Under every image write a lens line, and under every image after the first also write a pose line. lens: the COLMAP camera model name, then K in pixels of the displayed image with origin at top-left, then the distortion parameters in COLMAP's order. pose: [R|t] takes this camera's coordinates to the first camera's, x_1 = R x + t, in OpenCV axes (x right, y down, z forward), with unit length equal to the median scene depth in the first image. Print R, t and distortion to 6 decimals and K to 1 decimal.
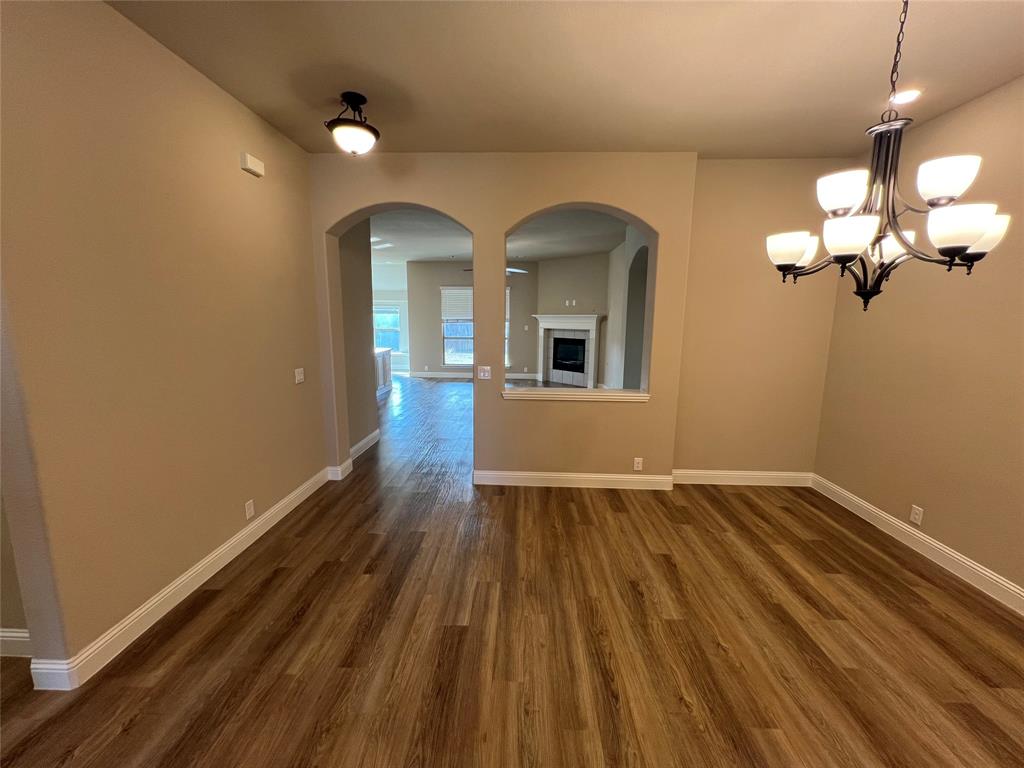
lens RADIAL K [[412.0, 0, 505.6], [0, 412.0, 379.1], [0, 0, 1]] dist [-0.000558, 0.000283]
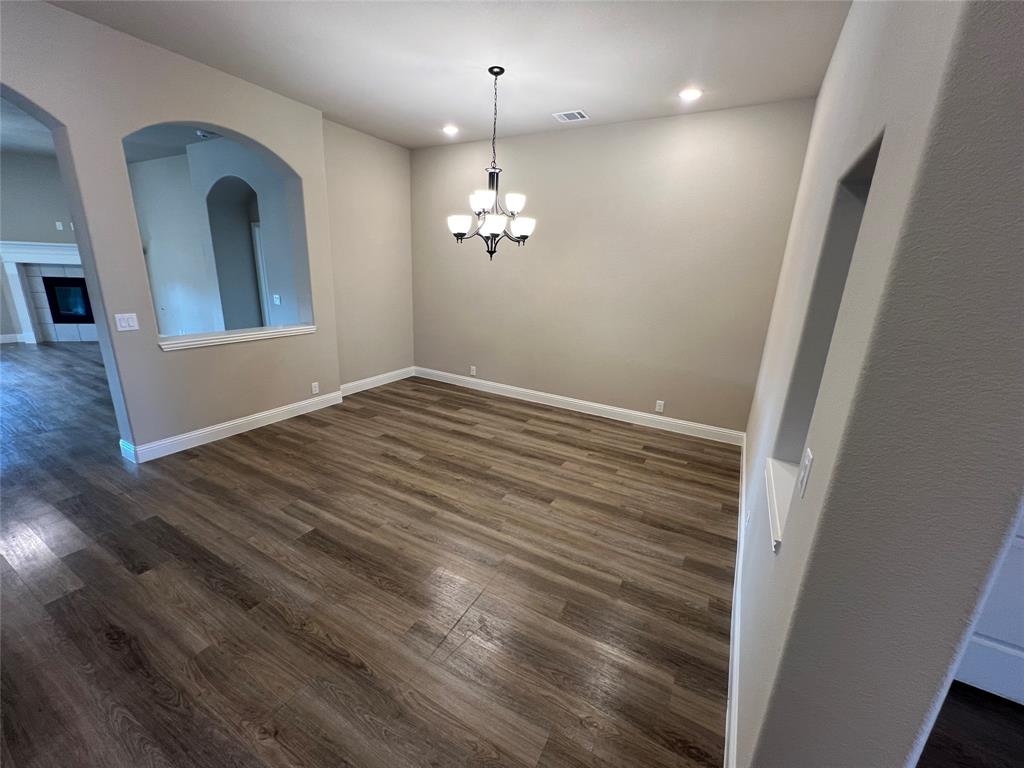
lens RADIAL K [[412.0, 0, 520.4], [0, 412.0, 376.5], [0, 0, 1]] dist [-0.000558, 0.000283]
pose [[0.434381, -0.221268, 0.873128, -0.562417], [0.096779, 0.975211, 0.198991, 0.002942], [-0.895515, -0.001937, 0.445027, -0.029225]]
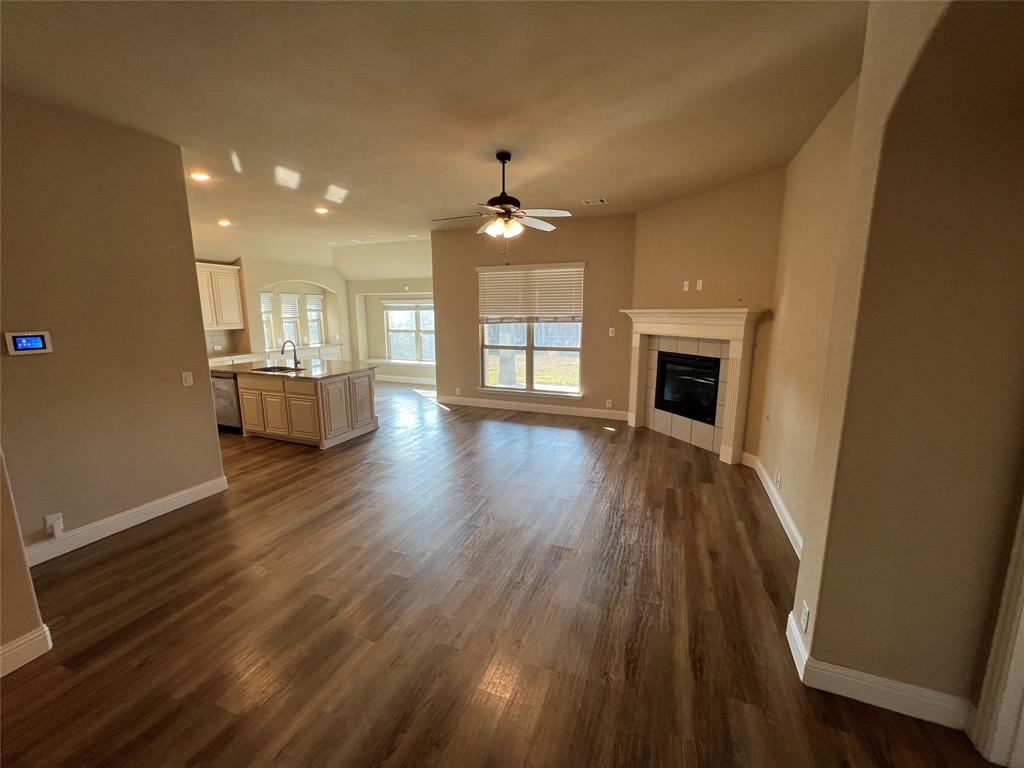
lens RADIAL K [[412.0, 0, 511.1], [0, 412.0, 380.1], [0, 0, 1]] dist [-0.000558, 0.000283]
pose [[0.950241, 0.043548, -0.308455, 0.331534], [-0.039889, 0.999039, 0.018161, -0.211474], [0.308950, -0.004953, 0.951065, 1.378590]]
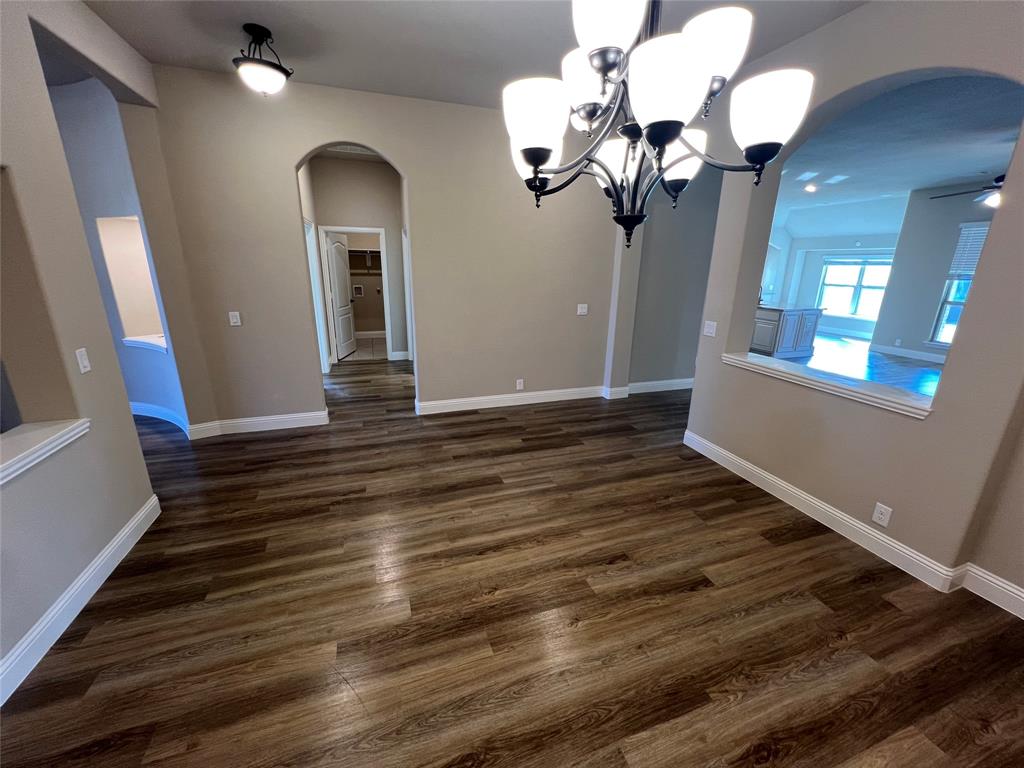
lens RADIAL K [[412.0, 0, 511.8], [0, 412.0, 384.6], [0, 0, 1]] dist [-0.000558, 0.000283]
pose [[0.356156, 0.260563, -0.897363, 0.827105], [-0.150392, 0.963800, 0.220164, -0.040275], [0.922244, 0.056544, 0.382450, 0.335341]]
